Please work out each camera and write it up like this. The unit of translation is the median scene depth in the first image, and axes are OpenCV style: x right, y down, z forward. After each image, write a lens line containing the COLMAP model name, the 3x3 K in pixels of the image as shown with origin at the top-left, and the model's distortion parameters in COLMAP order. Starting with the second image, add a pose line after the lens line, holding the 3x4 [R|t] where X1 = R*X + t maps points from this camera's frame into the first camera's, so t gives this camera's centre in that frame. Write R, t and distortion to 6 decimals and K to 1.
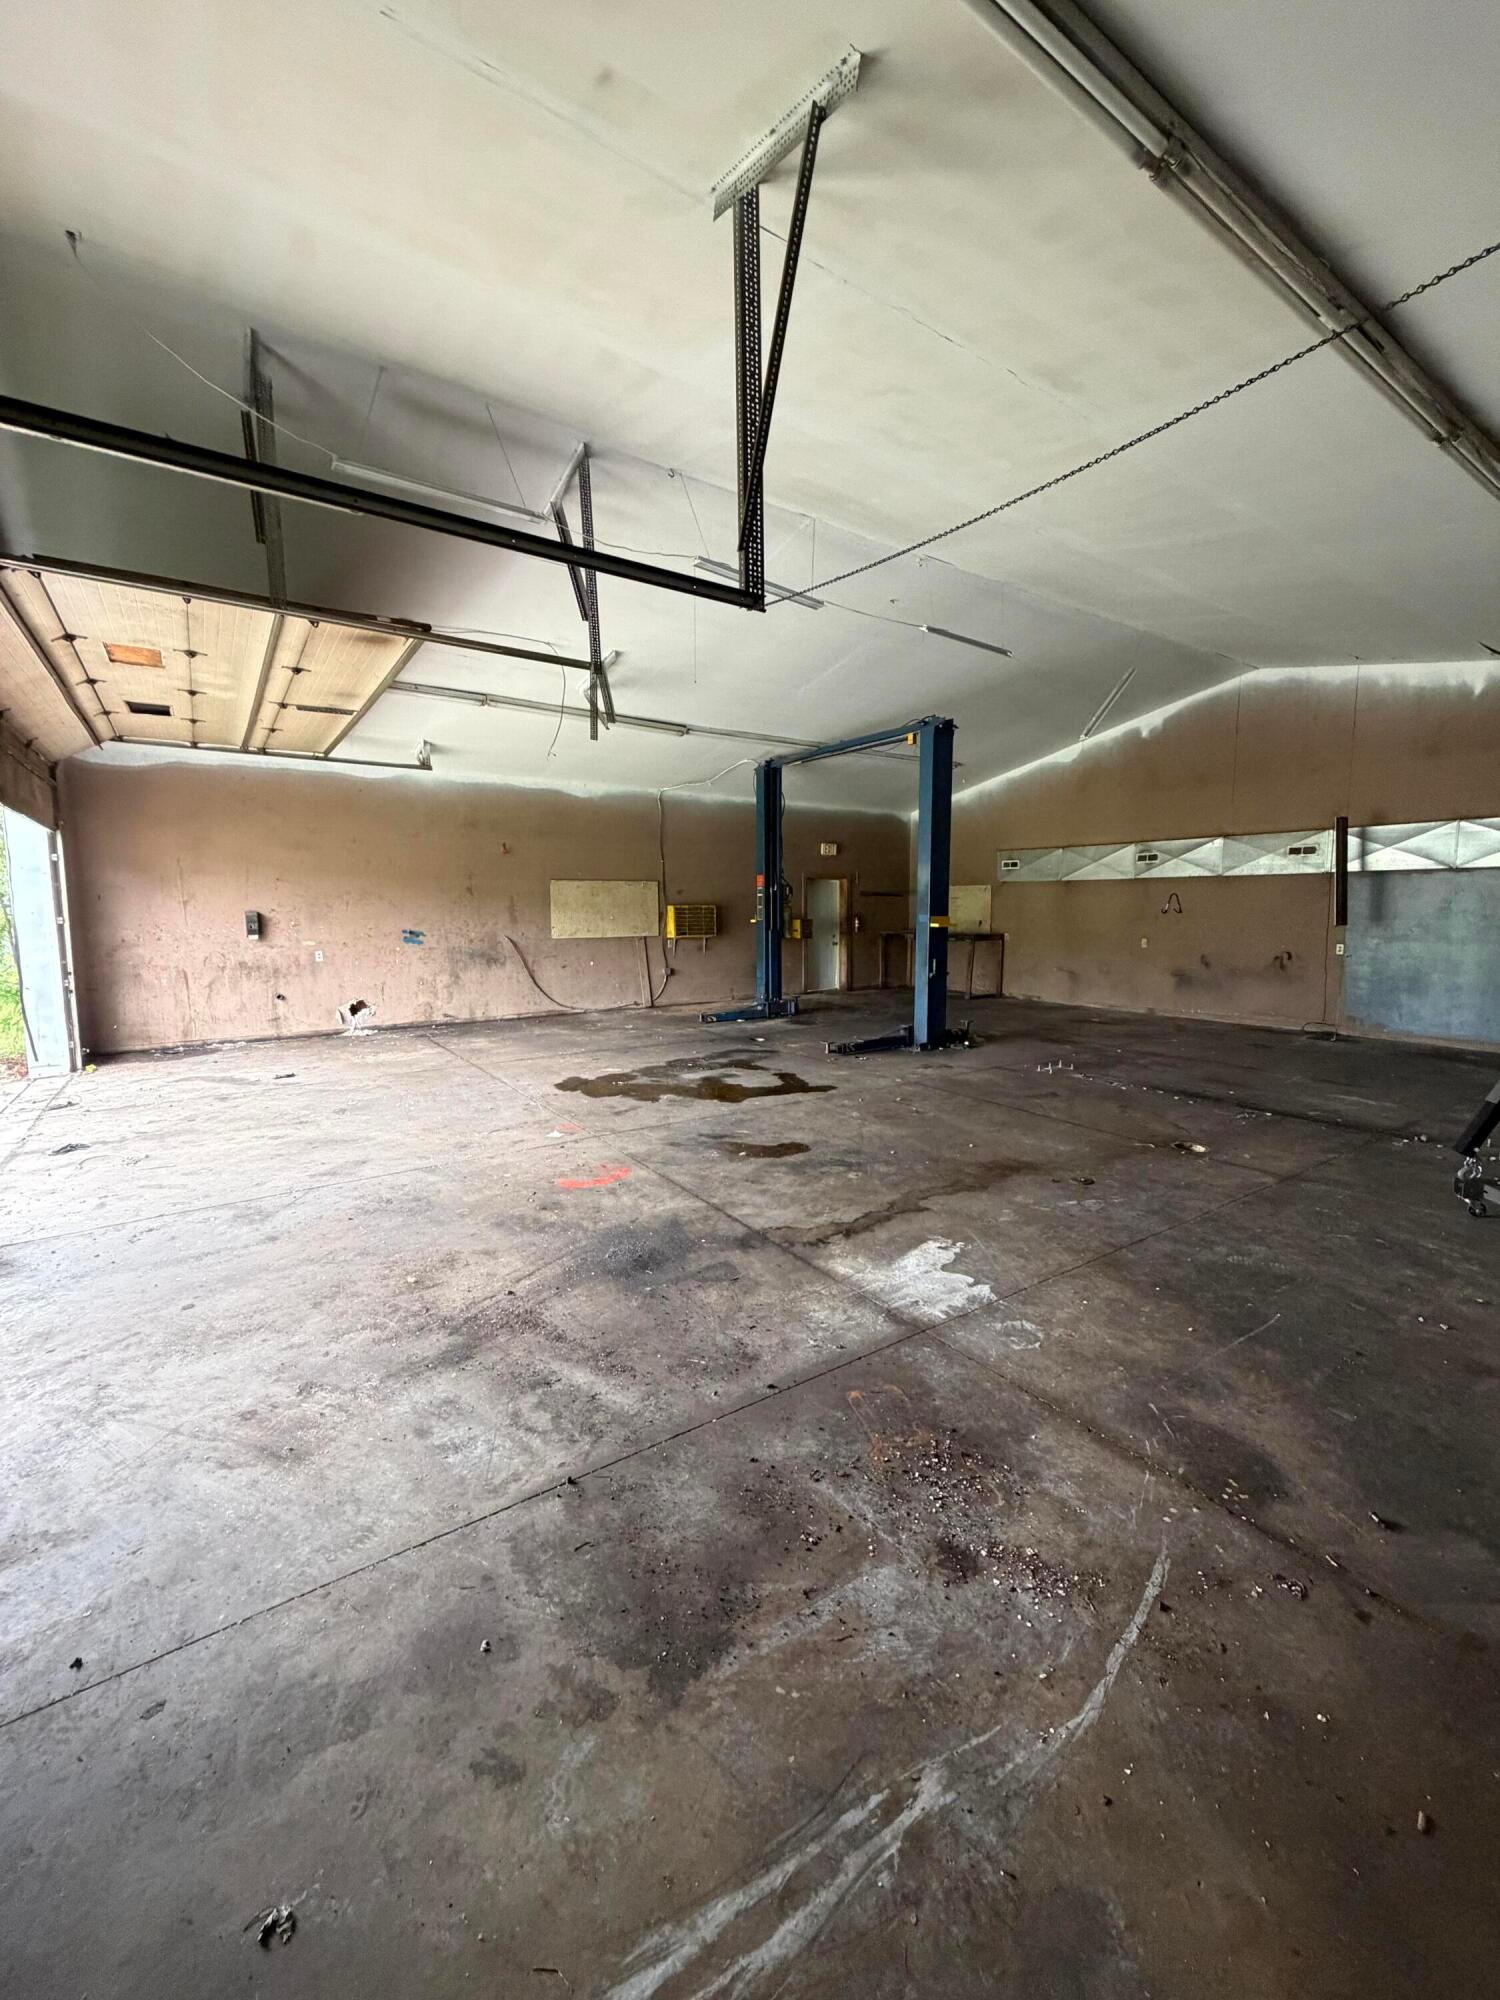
lens RADIAL K [[795.6, 0, 752.2], [0, 795.6, 995.6], [0, 0, 1]] dist [-0.001125, -0.000160]
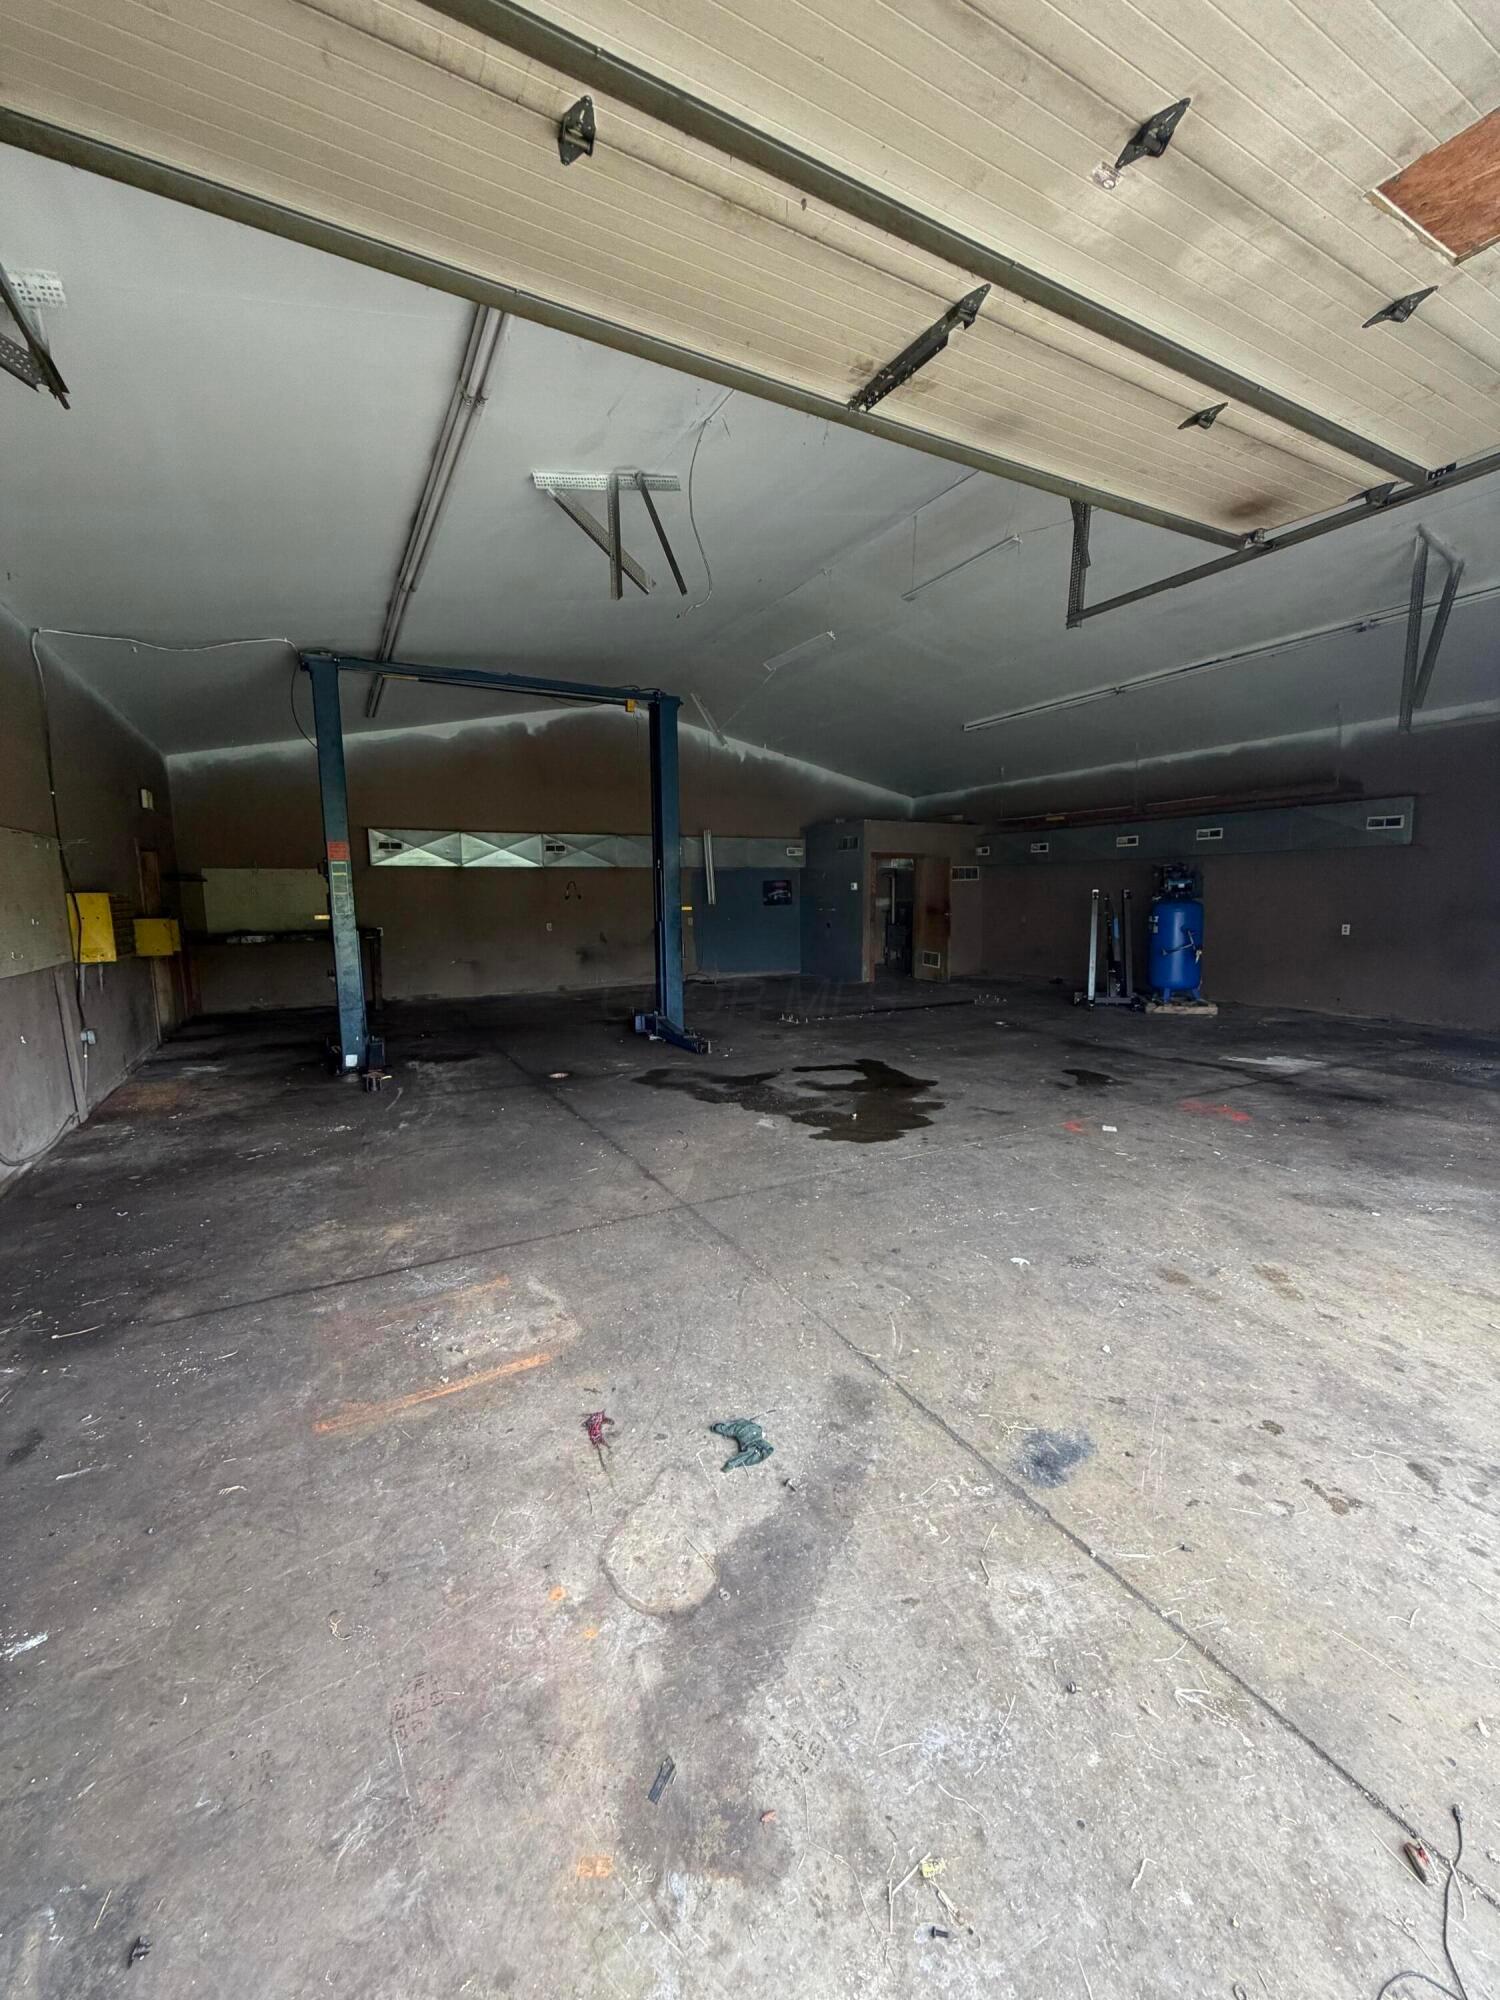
lens RADIAL K [[795.6, 0, 752.2], [0, 795.6, 995.6], [0, 0, 1]] dist [-0.001125, -0.000160]
pose [[0.105551, -0.126676, 0.986312, -0.798223], [0.123830, 0.985807, 0.113359, -0.089124], [-0.986674, 0.110170, 0.119740, 0.866926]]
